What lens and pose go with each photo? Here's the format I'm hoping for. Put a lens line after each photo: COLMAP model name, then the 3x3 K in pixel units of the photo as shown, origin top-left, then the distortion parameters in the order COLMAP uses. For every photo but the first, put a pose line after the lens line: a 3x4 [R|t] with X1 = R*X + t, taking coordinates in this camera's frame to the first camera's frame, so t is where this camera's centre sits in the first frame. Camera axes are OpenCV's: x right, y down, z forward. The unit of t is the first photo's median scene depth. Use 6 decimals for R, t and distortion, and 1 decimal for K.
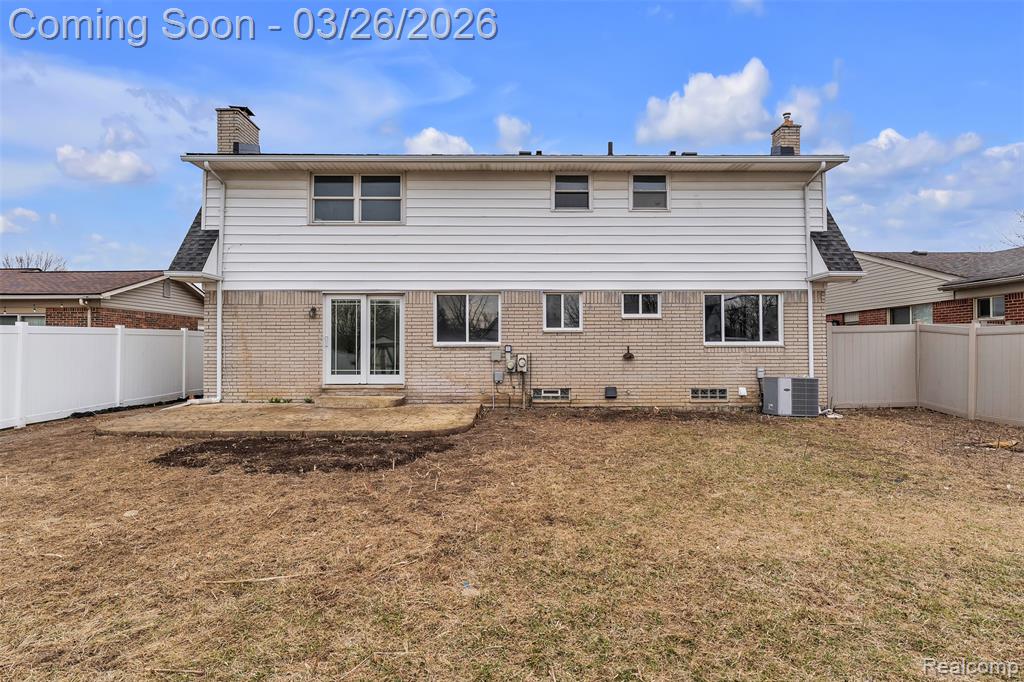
lens RADIAL K [[530.3, 0, 512.0], [0, 530.3, 341.0], [0, 0, 1]] dist [-0.004196, -0.000114]
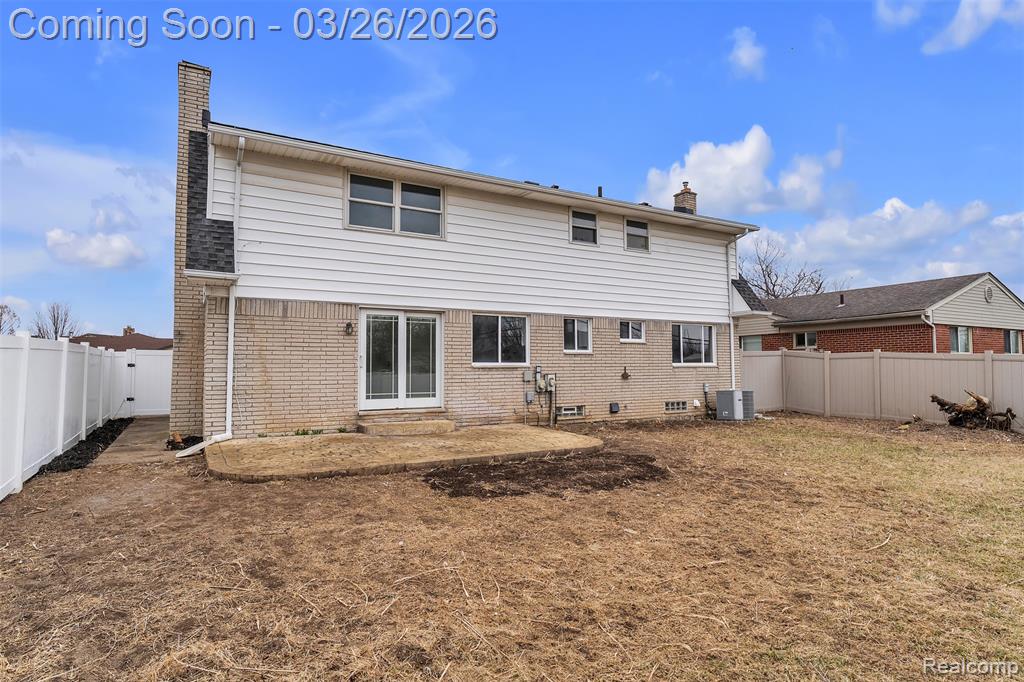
lens RADIAL K [[602.3, 0, 528.6], [0, 602.3, 339.2], [0, 0, 1]] dist [0.001117, 0.000349]
pose [[0.850844, 0.022919, 0.524918, -0.642421], [-0.002946, 0.999241, -0.038853, 0.001551], [-0.525410, 0.031512, 0.850266, -0.001686]]
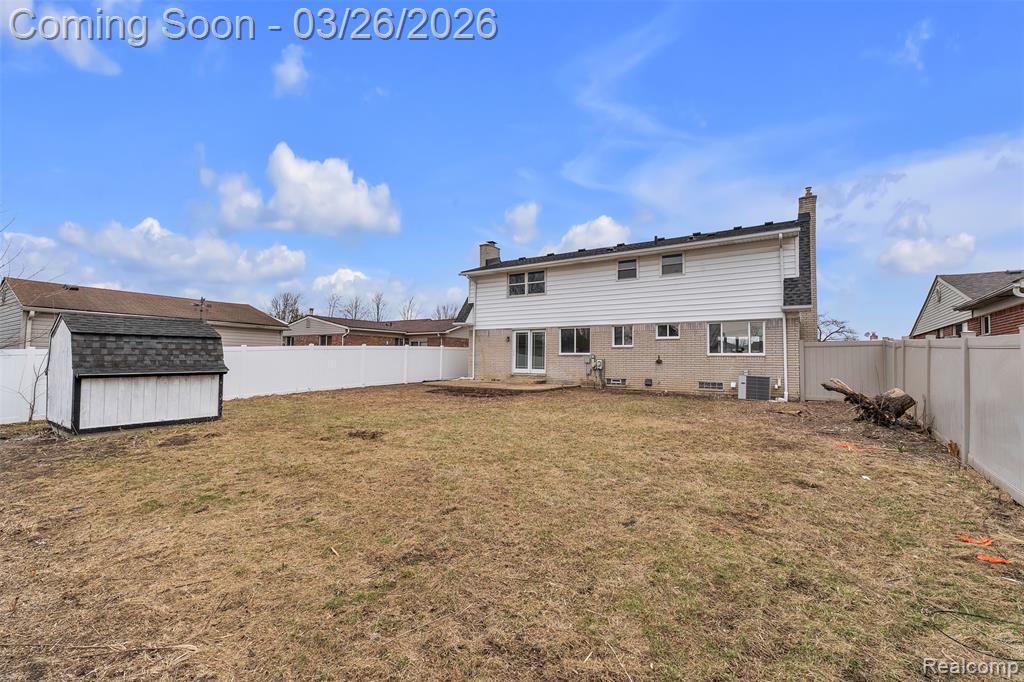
lens RADIAL K [[436.1, 0, 512.0], [0, 436.1, 341.0], [0, 0, 1]] dist [0.004073, 0.000131]
pose [[0.824512, -0.013881, -0.565674, 0.623049], [-0.005093, 0.999477, -0.031949, 0.010329], [0.565822, 0.029223, 0.824010, -0.429233]]
